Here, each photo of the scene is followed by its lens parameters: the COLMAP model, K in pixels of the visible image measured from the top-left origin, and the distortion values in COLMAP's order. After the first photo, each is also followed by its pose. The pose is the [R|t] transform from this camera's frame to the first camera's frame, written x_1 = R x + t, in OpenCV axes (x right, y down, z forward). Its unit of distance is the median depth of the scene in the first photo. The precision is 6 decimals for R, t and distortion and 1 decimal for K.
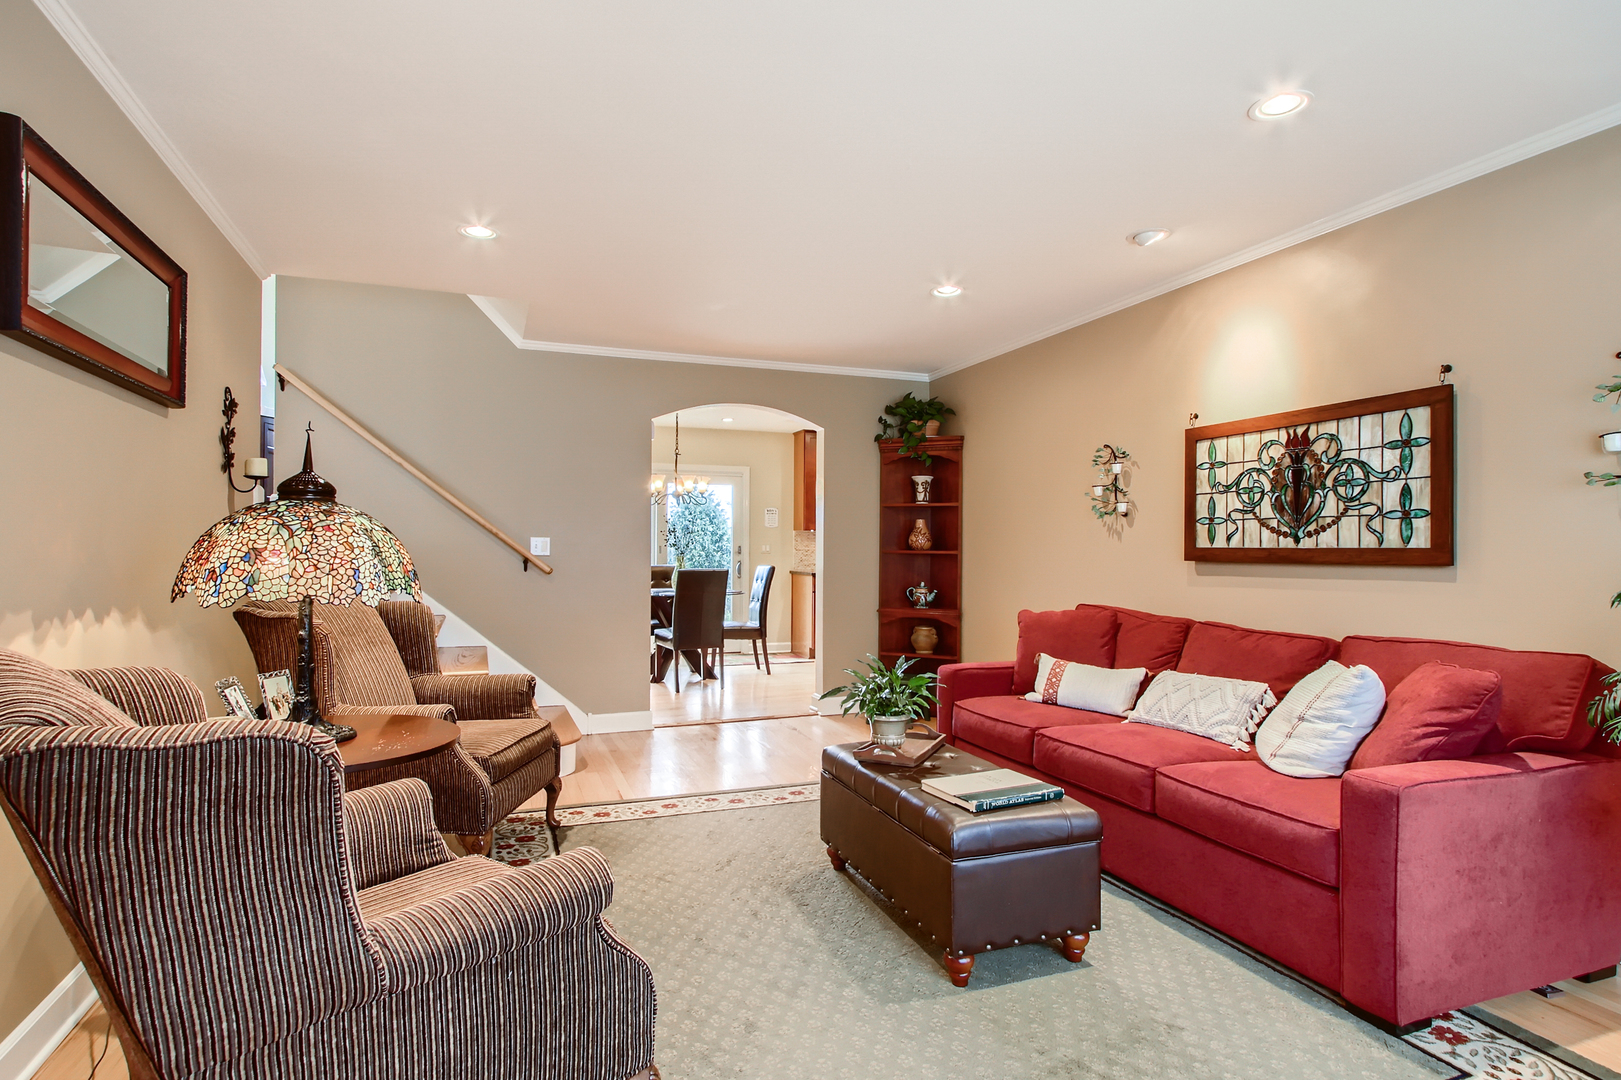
lens RADIAL K [[775.8, 0, 803.8], [0, 775.8, 551.1], [0, 0, 1]] dist [0.001254, -0.000595]
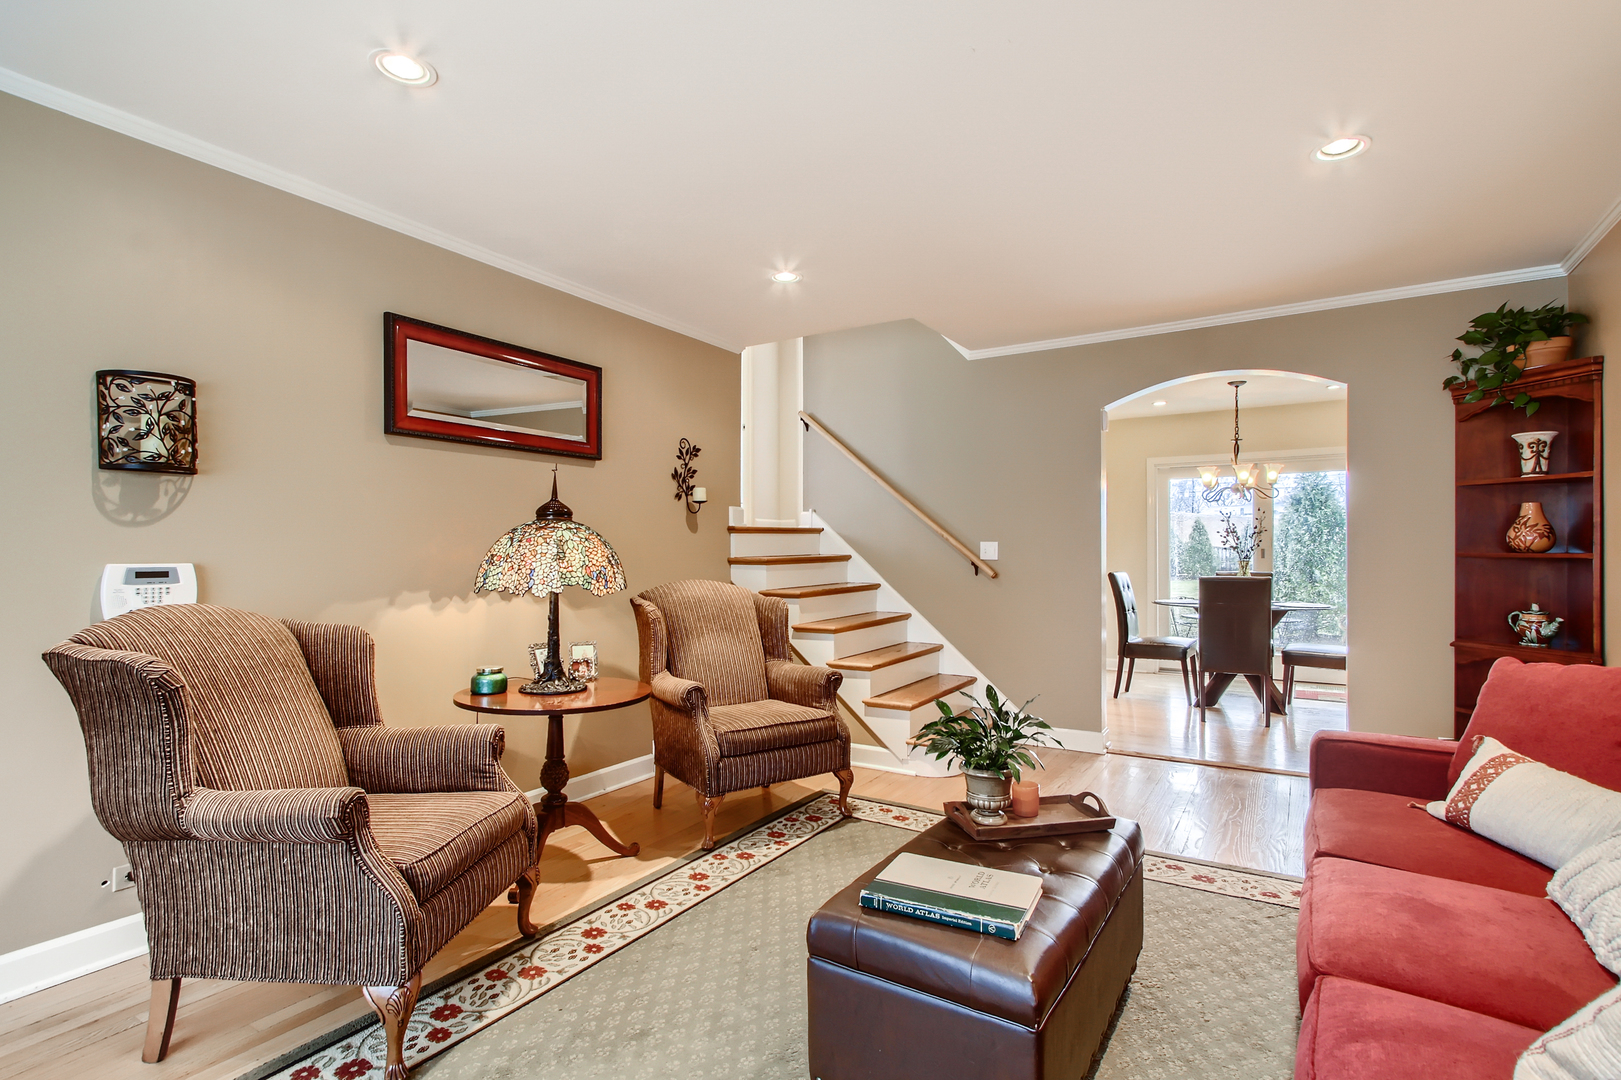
lens RADIAL K [[775.8, 0, 865.6], [0, 775.8, 556.2], [0, 0, 1]] dist [0.001254, -0.000595]
pose [[0.637771, -0.003053, -0.770220, 0.505305], [0.002995, 0.999994, -0.001483, 0.002458], [0.770220, -0.001361, 0.637777, 0.339639]]
